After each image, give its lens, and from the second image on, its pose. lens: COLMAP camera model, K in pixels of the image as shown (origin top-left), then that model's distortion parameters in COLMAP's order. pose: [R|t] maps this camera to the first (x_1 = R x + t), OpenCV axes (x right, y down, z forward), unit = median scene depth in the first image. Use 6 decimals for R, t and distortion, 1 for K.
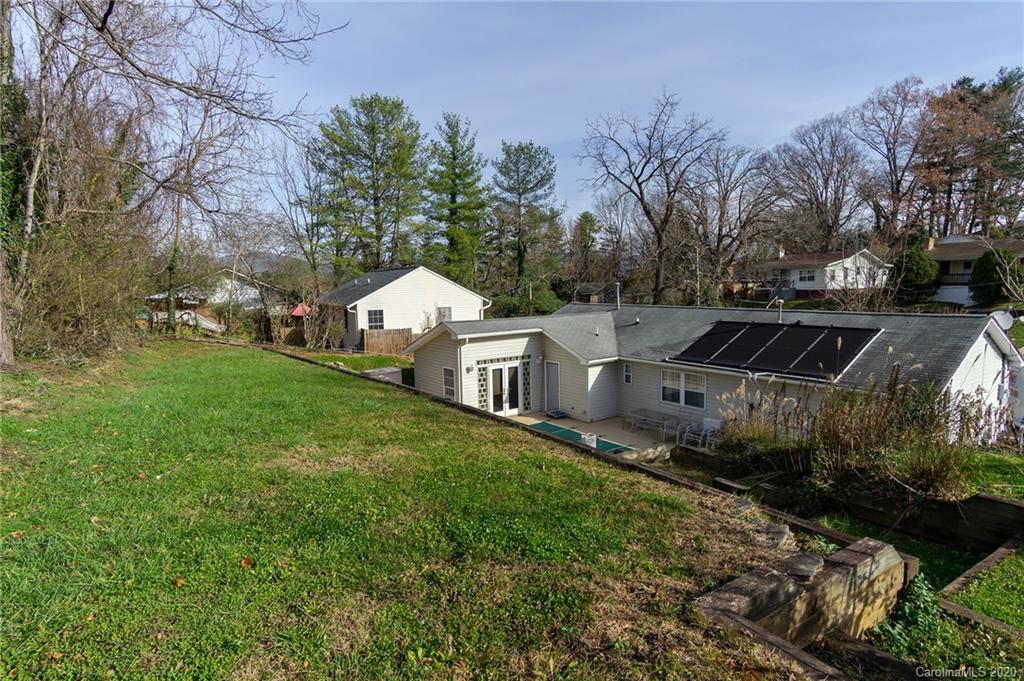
lens RADIAL K [[537.0, 0, 515.3], [0, 537.0, 340.8], [0, 0, 1]] dist [0.003182, 0.001654]
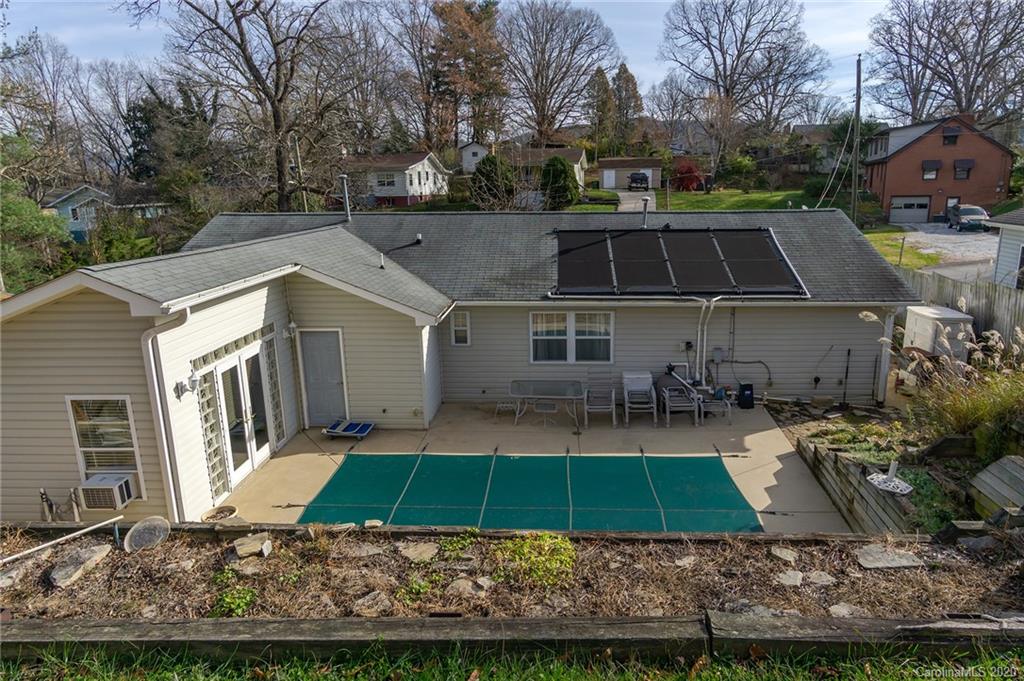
lens RADIAL K [[597.6, 0, 532.7], [0, 597.6, 323.7], [0, 0, 1]] dist [-0.000805, 0.000646]
pose [[0.622839, -0.164874, 0.764779, -0.220857], [0.082949, 0.985948, 0.145000, -0.029296], [-0.777940, -0.026874, 0.627764, 0.484111]]
